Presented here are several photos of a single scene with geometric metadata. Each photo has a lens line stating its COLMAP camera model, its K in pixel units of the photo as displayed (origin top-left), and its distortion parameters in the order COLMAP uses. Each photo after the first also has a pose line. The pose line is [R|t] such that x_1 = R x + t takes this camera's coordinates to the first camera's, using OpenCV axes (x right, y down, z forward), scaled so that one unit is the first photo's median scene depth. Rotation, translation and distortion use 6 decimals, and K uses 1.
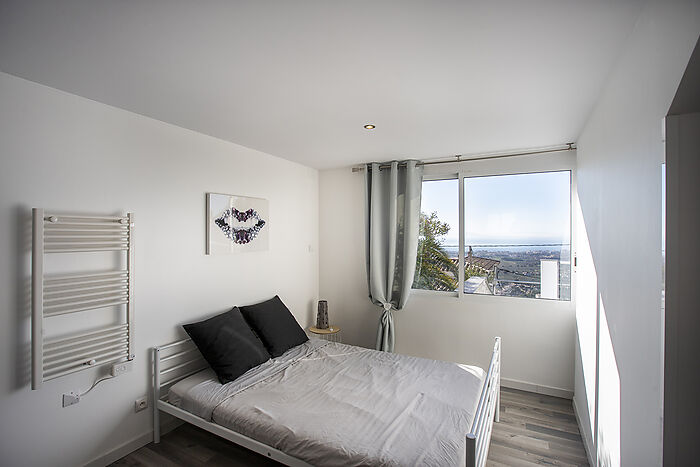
lens RADIAL K [[334.5, 0, 351.4], [0, 334.5, 233.3], [0, 0, 1]] dist [-0.037671, 0.015864]
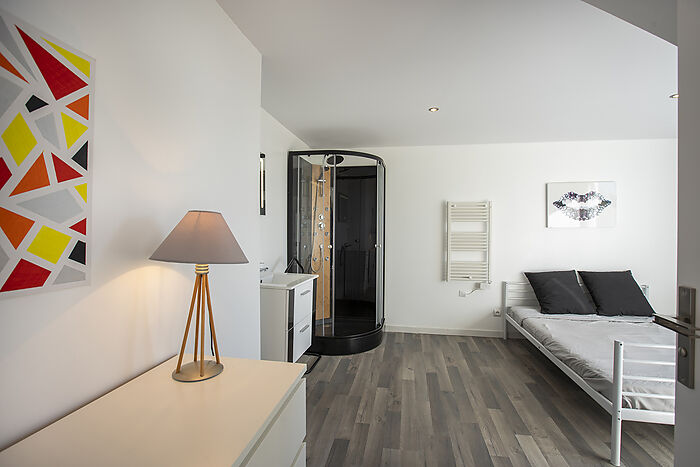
lens RADIAL K [[334.5, 0, 347.9], [0, 334.5, 232.4], [0, 0, 1]] dist [-0.037671, 0.015864]
pose [[0.309986, -0.001314, -0.950740, 0.728788], [-0.003179, 0.999992, -0.002418, 0.105823], [0.950736, 0.003772, 0.309979, -0.261836]]
